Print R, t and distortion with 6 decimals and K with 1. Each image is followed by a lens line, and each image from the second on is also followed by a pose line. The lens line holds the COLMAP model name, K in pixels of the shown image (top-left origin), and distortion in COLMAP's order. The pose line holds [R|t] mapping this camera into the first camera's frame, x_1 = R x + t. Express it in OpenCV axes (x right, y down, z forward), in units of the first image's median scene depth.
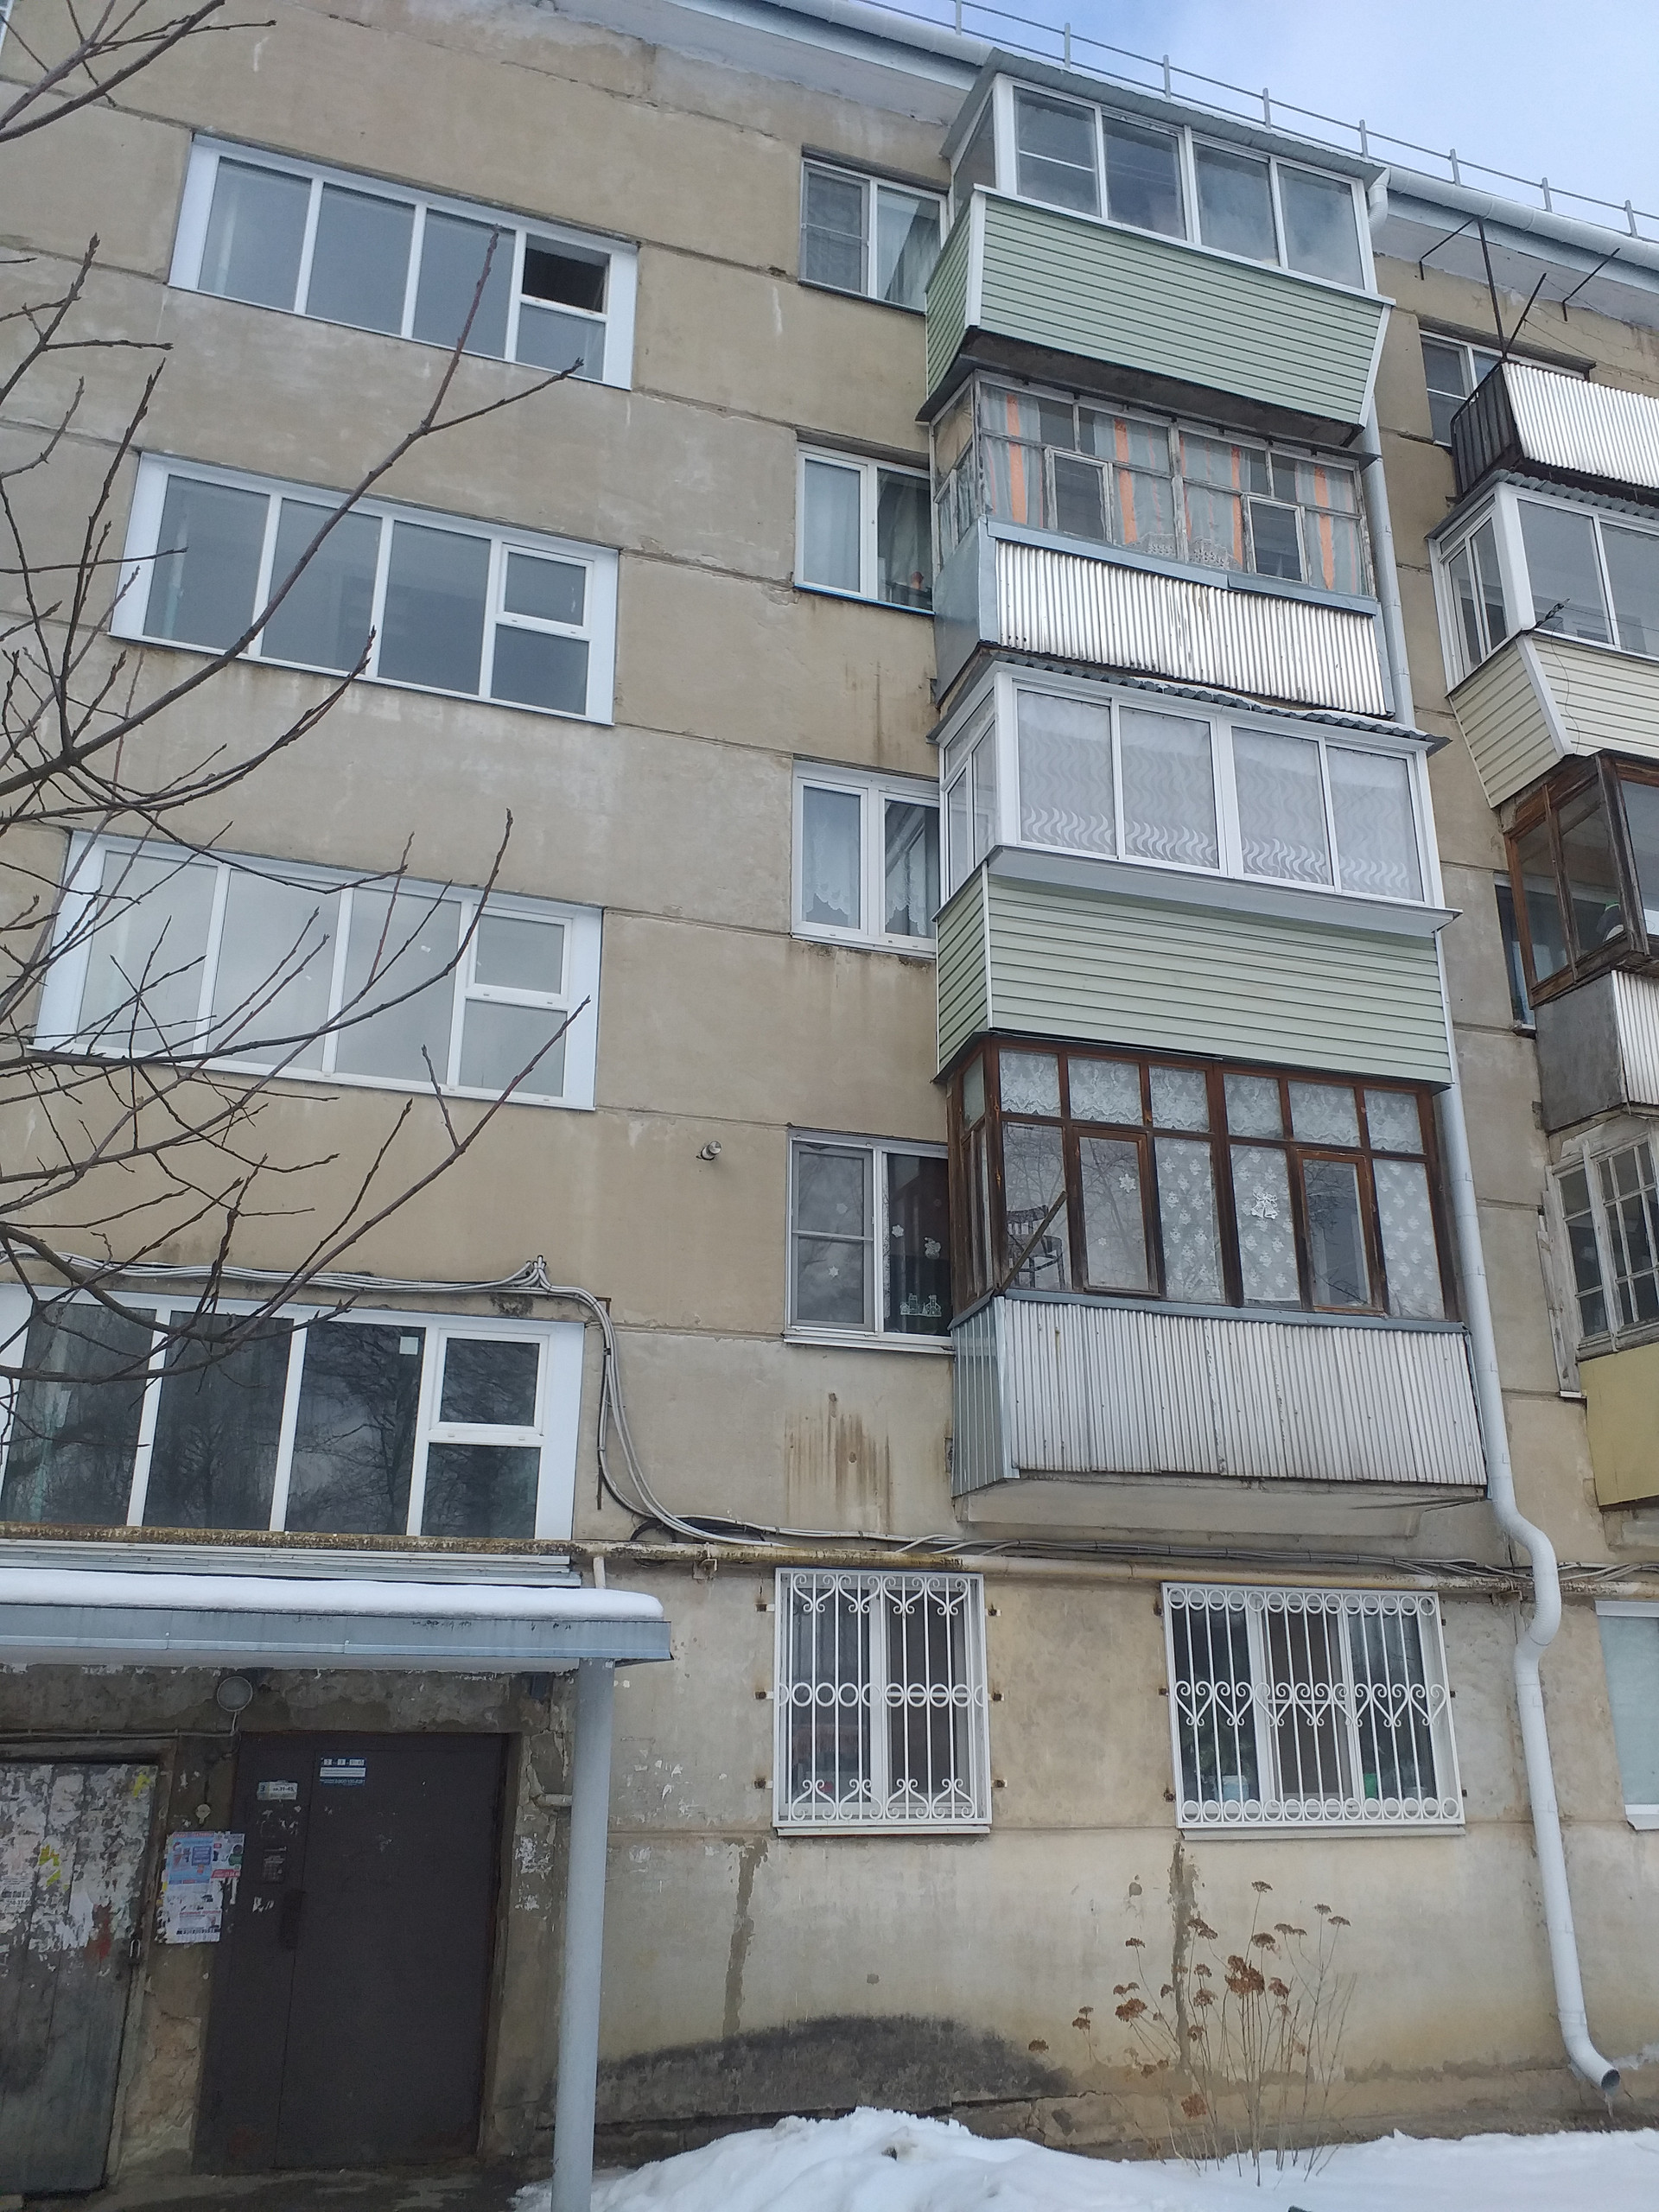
lens RADIAL K [[1579.5, 0, 833.3], [0, 1579.5, 1168.4], [0, 0, 1]] dist [-0.016578, -0.001234]
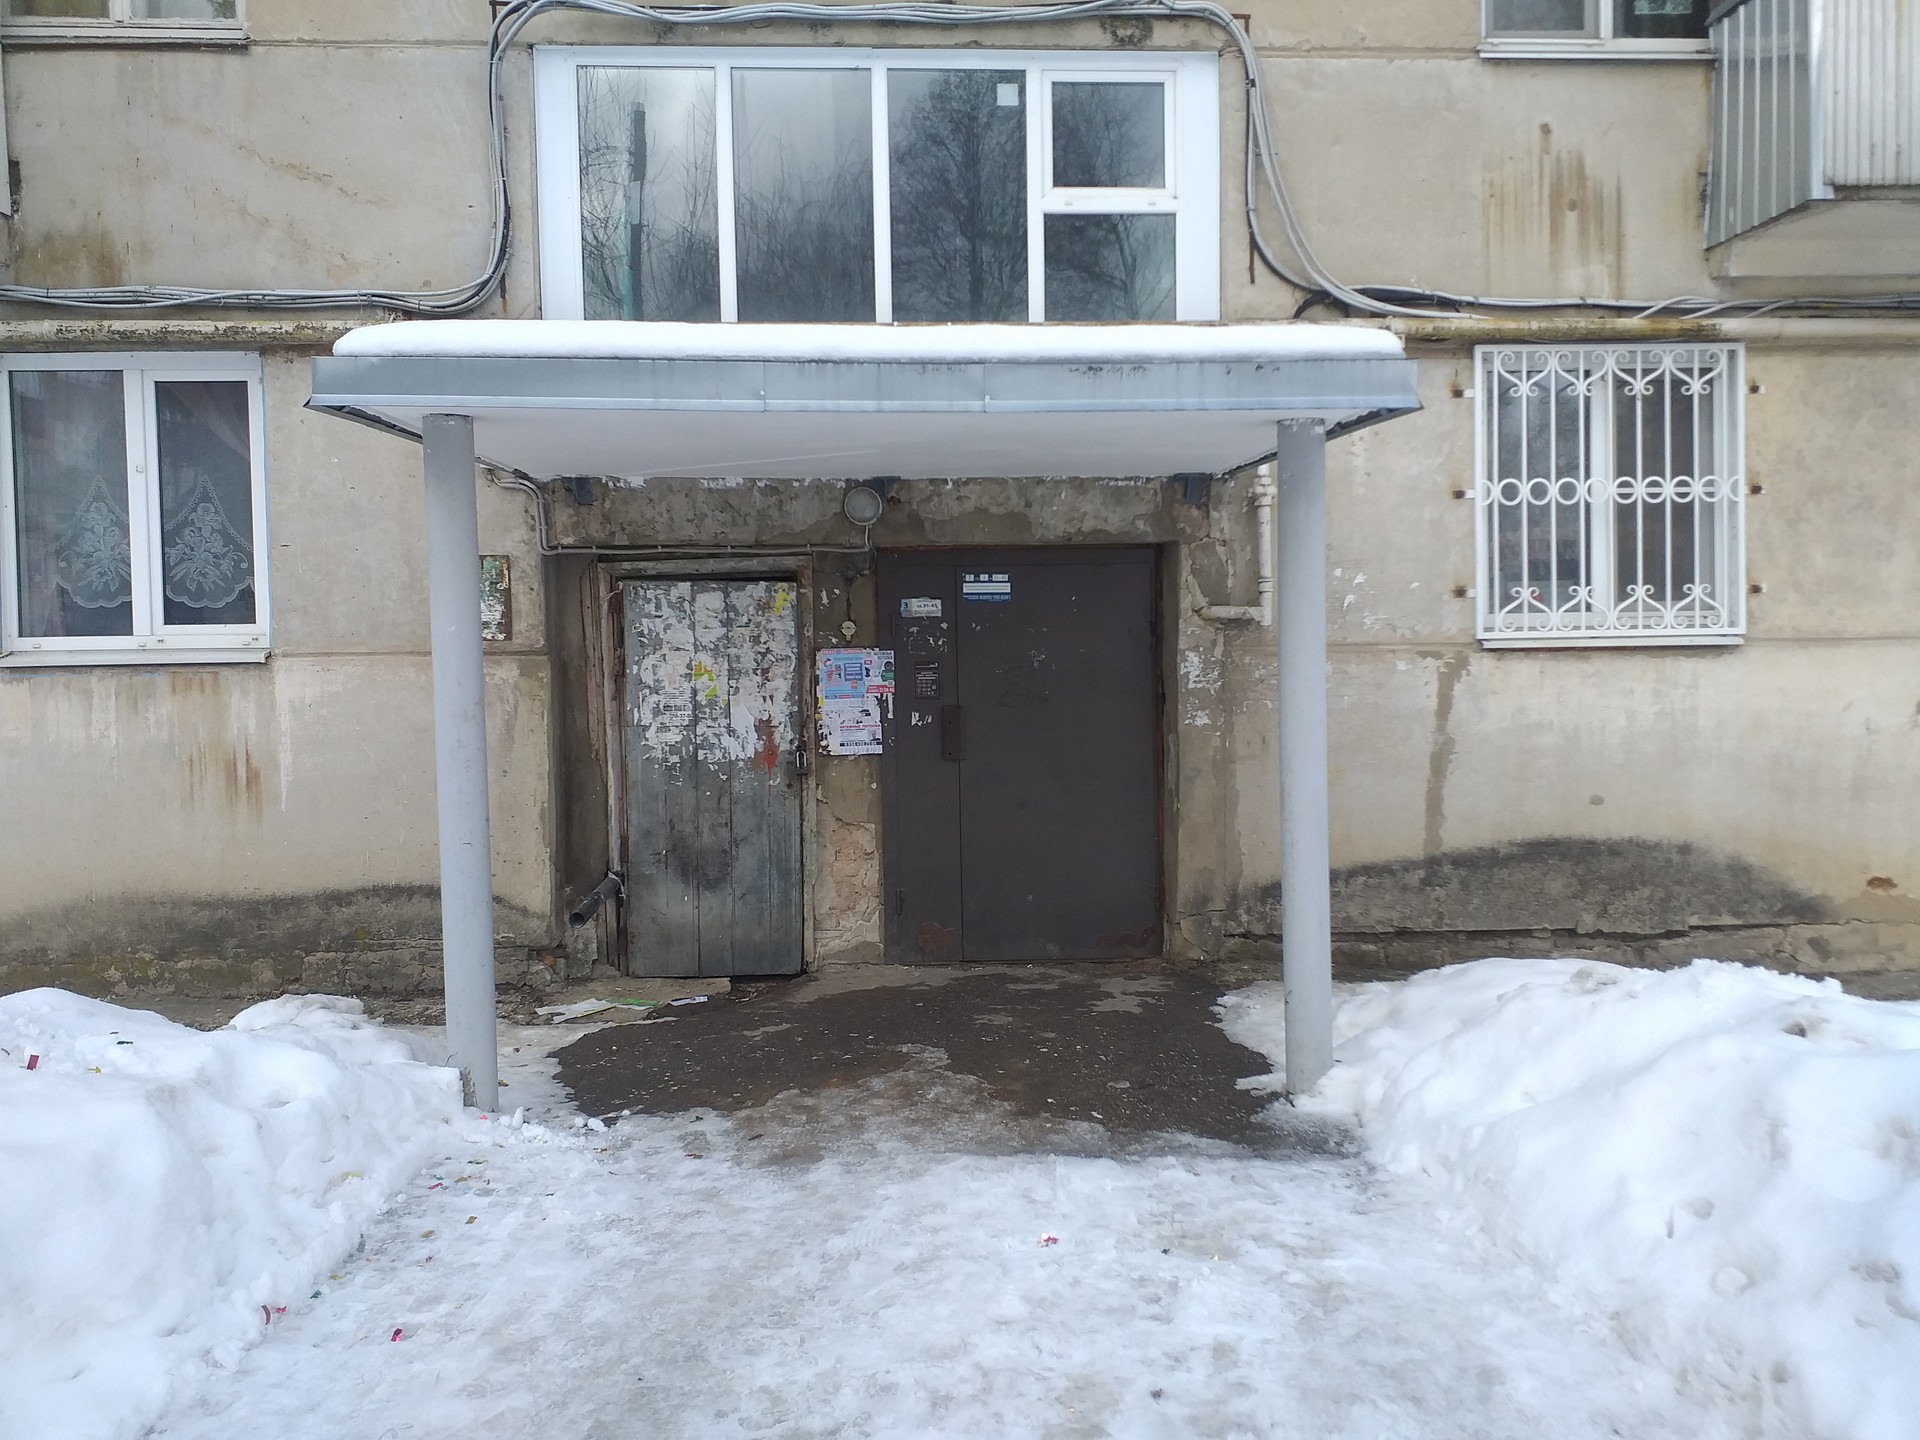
lens RADIAL K [[1516.7, 0, 960.0], [0, 1516.7, 720.0], [0, 0, 1]] dist [-0.256220, -0.003487]
pose [[0.957899, 0.008323, -0.286984, -0.083036], [0.113251, 0.907574, 0.404331, 0.108804], [0.263824, -0.419810, 0.868422, 0.224716]]
